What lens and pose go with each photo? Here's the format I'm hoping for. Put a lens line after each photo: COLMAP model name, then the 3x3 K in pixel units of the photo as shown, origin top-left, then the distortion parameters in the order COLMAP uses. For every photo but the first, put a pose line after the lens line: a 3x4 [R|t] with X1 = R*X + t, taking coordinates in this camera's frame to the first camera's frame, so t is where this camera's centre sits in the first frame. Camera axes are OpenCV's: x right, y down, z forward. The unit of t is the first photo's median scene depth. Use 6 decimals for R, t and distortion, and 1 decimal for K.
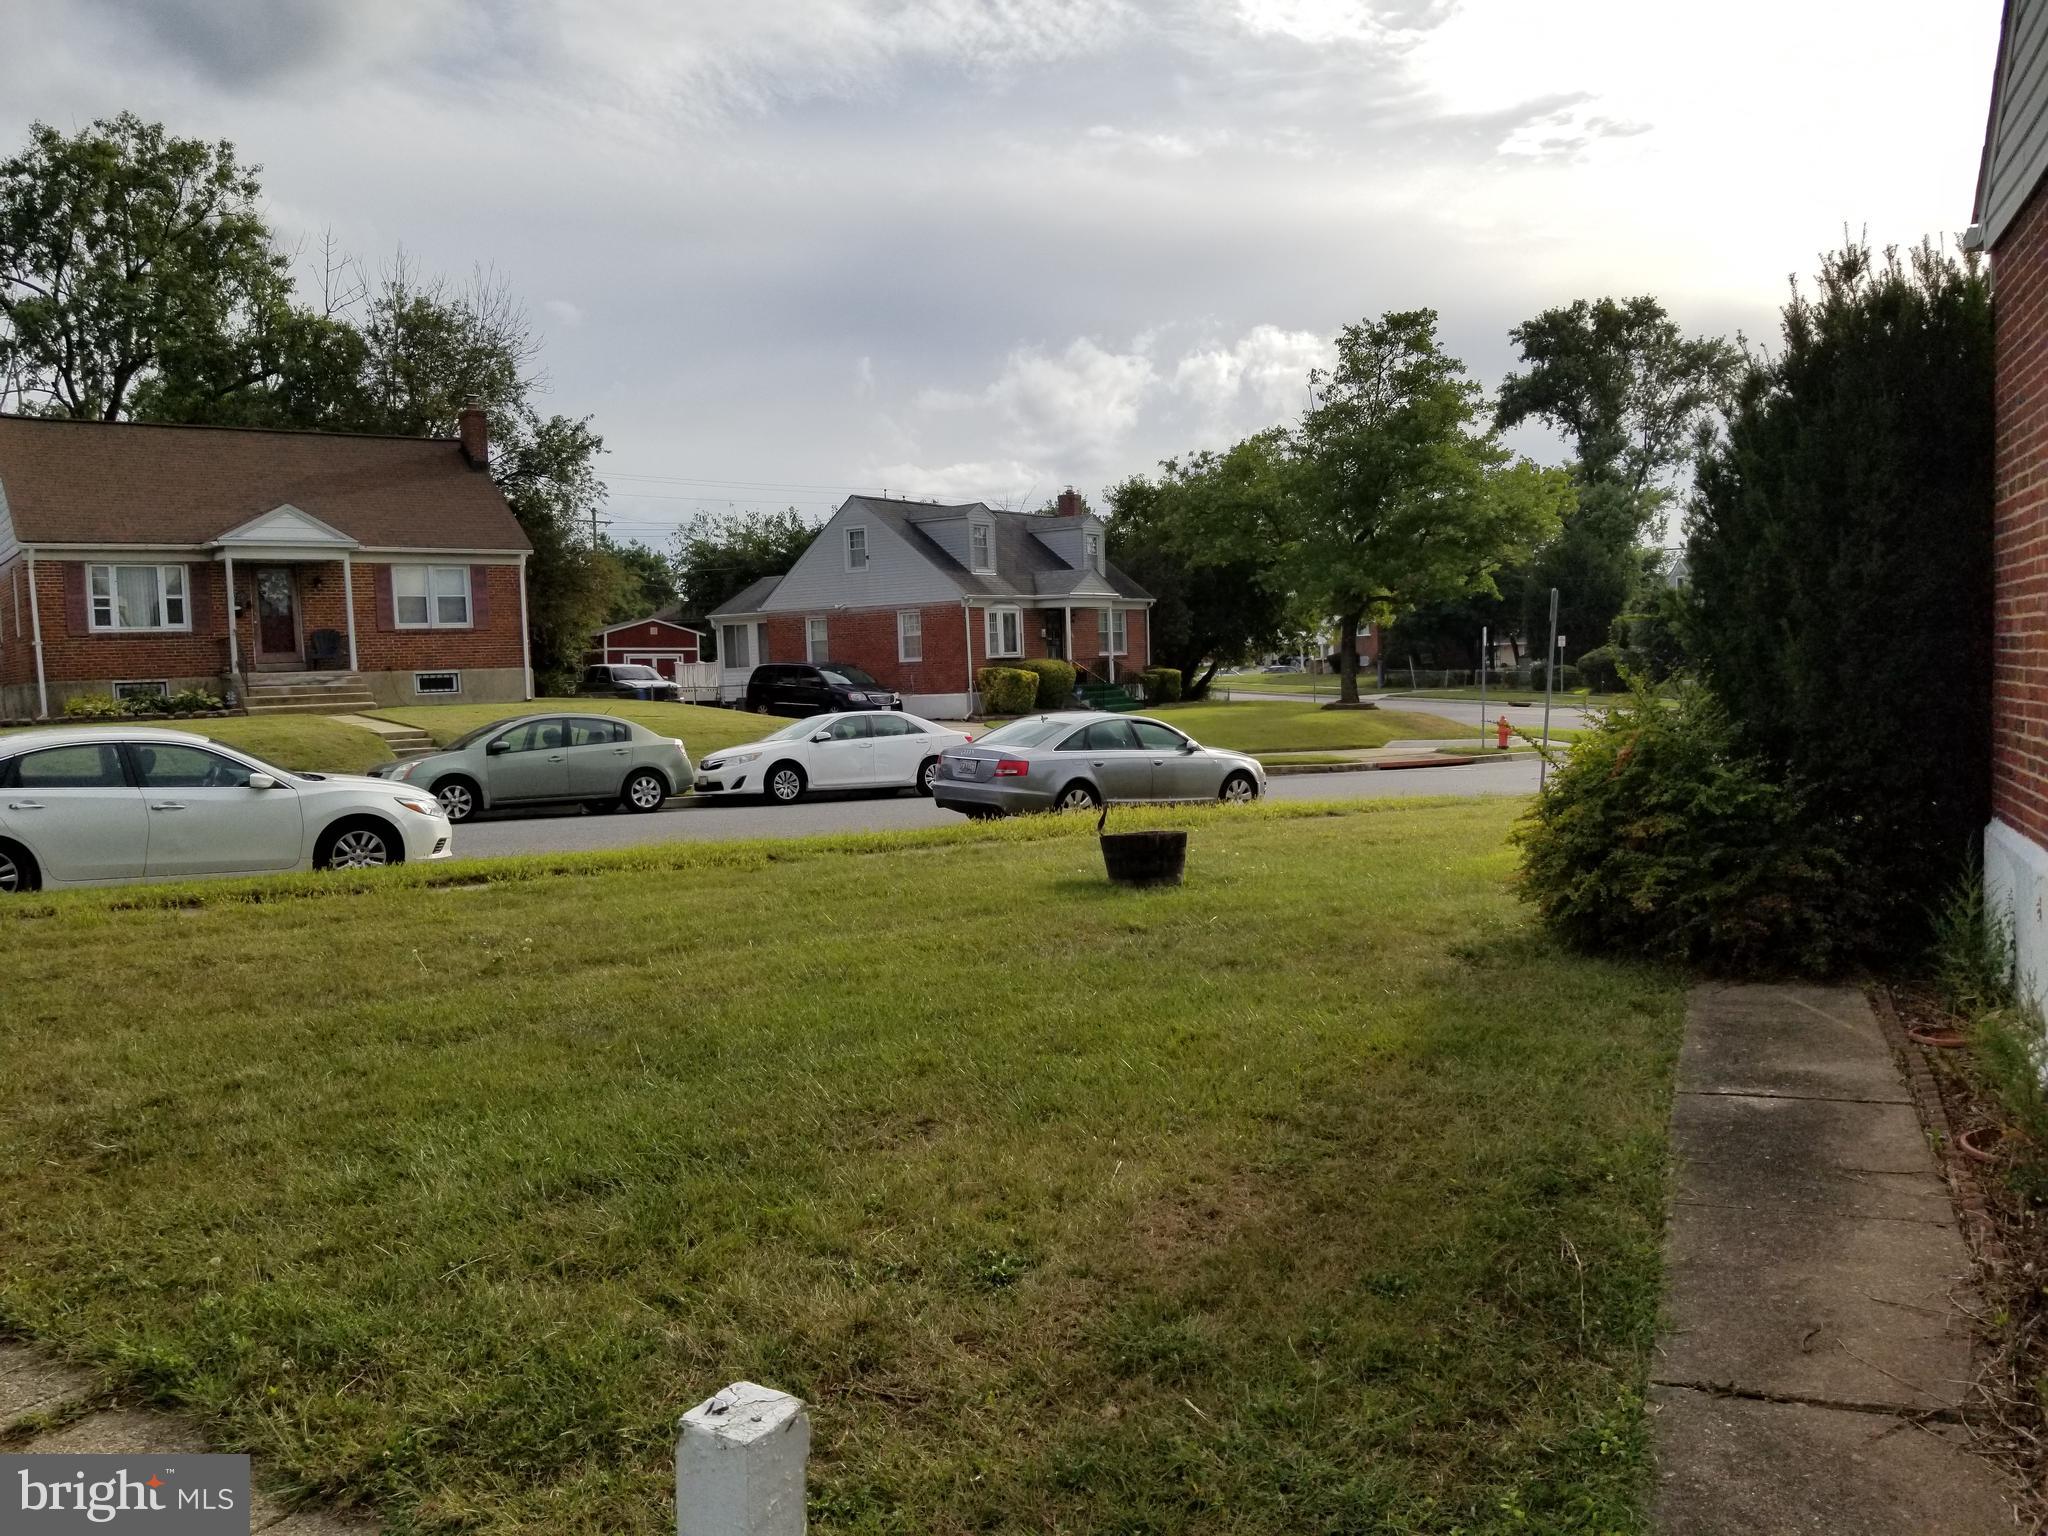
lens RADIAL K [[1608.8, 0, 1006.7], [0, 1608.8, 771.4], [0, 0, 1]] dist [0.088654, -0.159040]
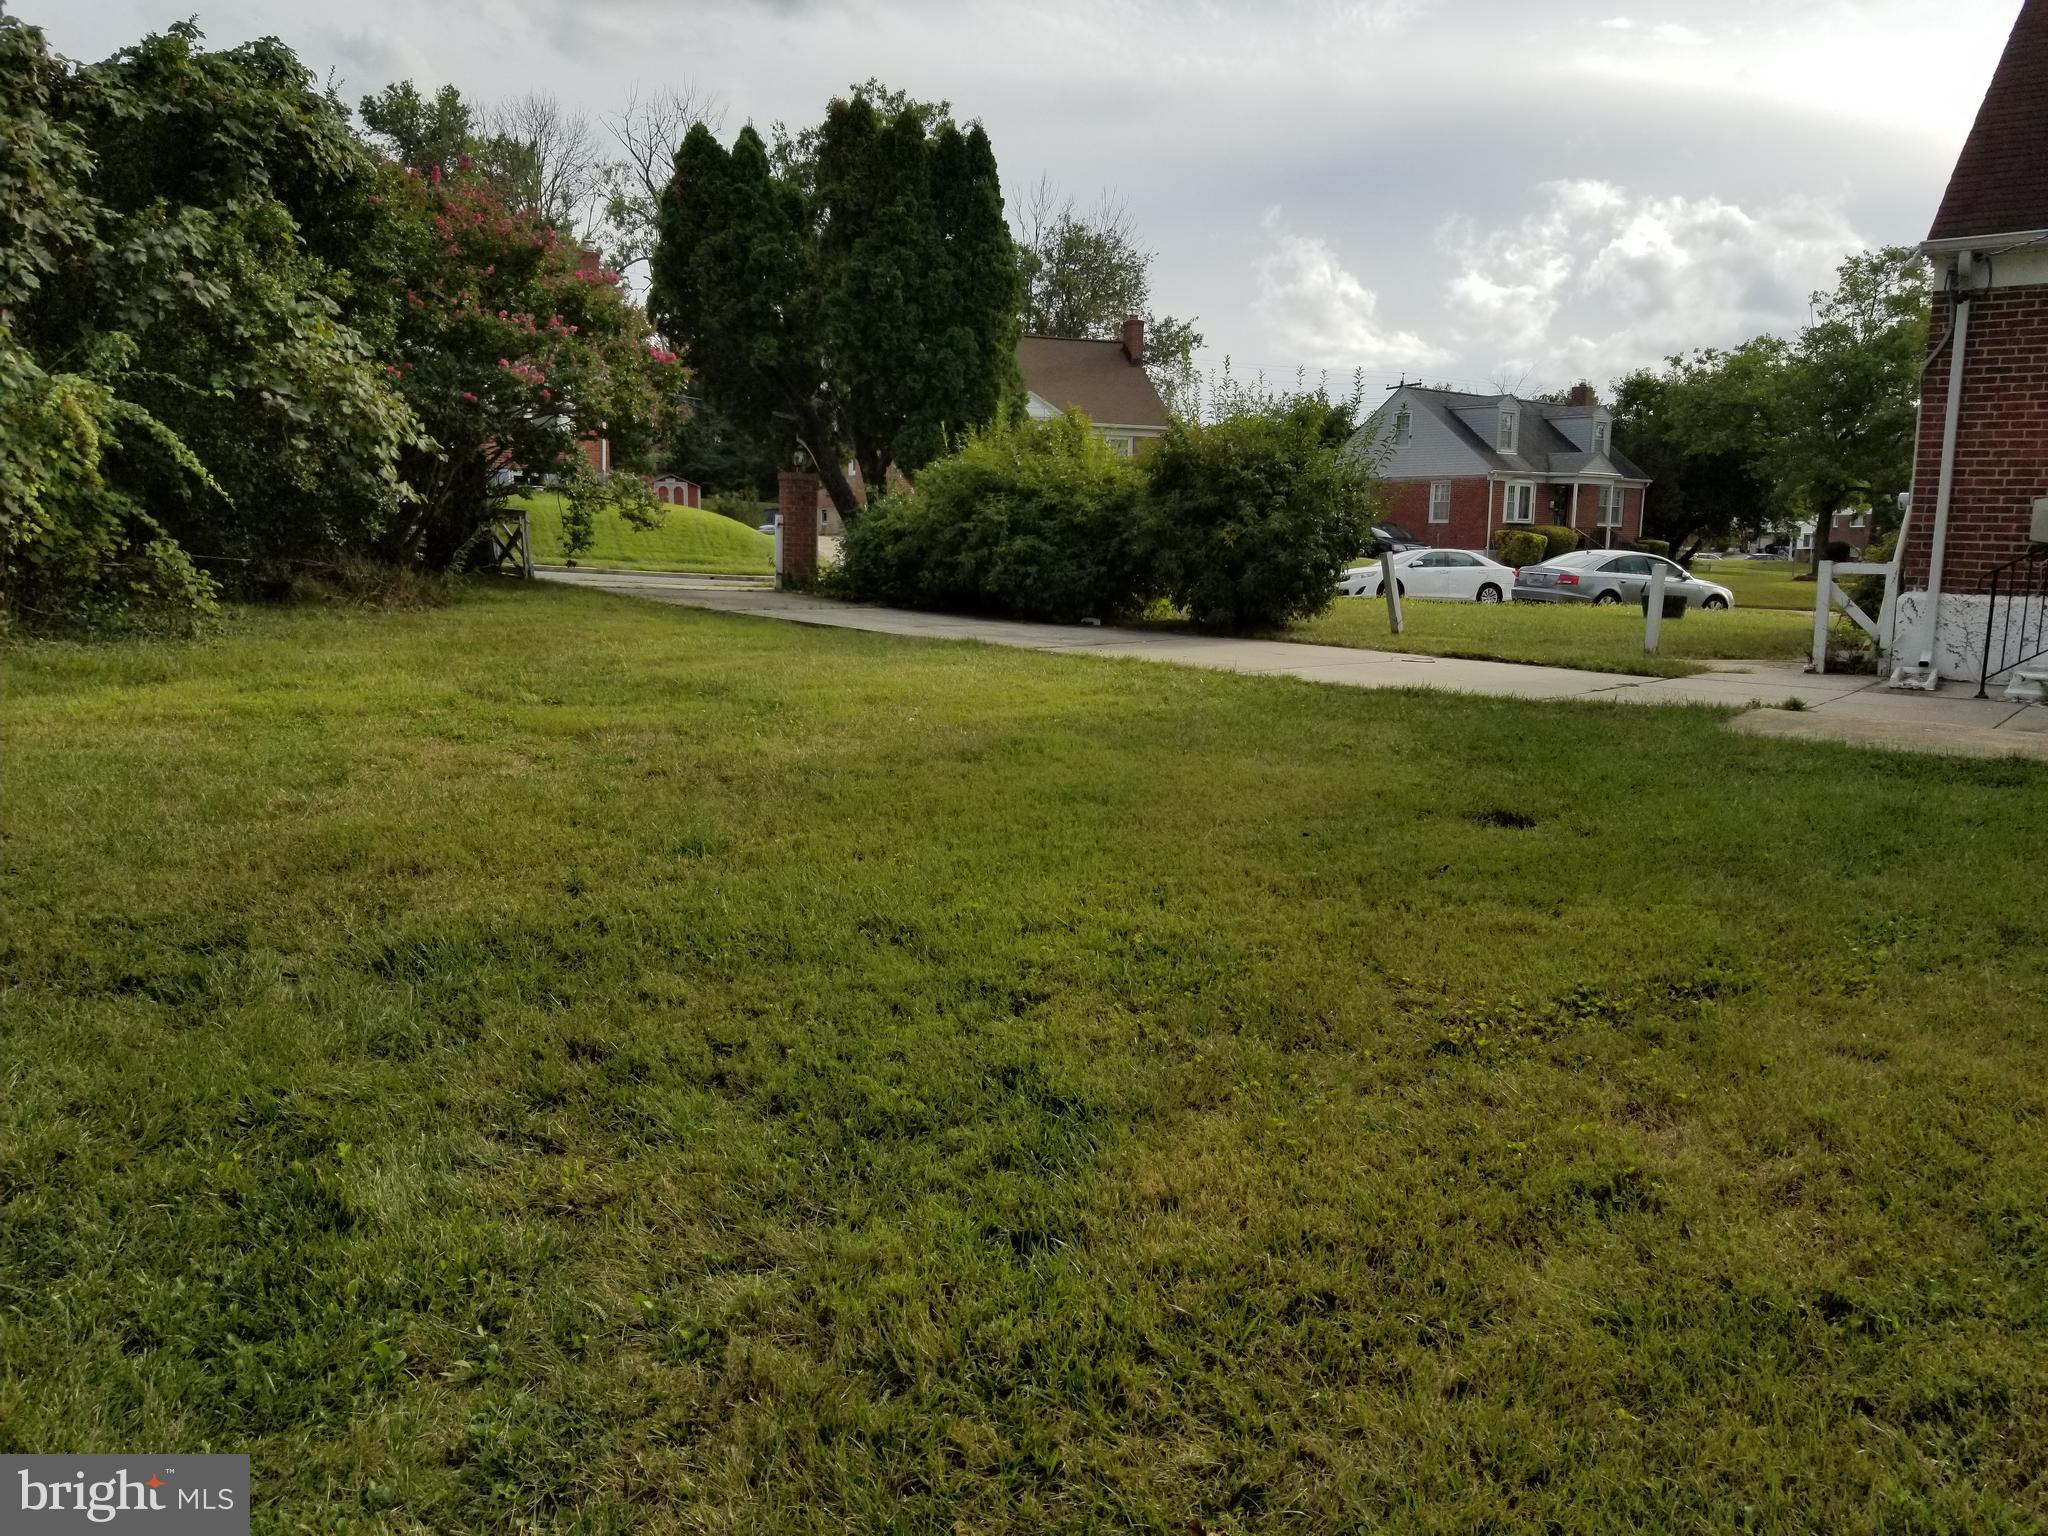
lens RADIAL K [[1608.8, 0, 1024.6], [0, 1608.8, 768.6], [0, 0, 1]] dist [0.088654, -0.159040]
pose [[0.965311, 0.089152, -0.245411, -0.043986], [-0.069580, 0.993748, 0.087315, 0.033855], [0.251661, -0.067210, 0.965479, -0.304954]]
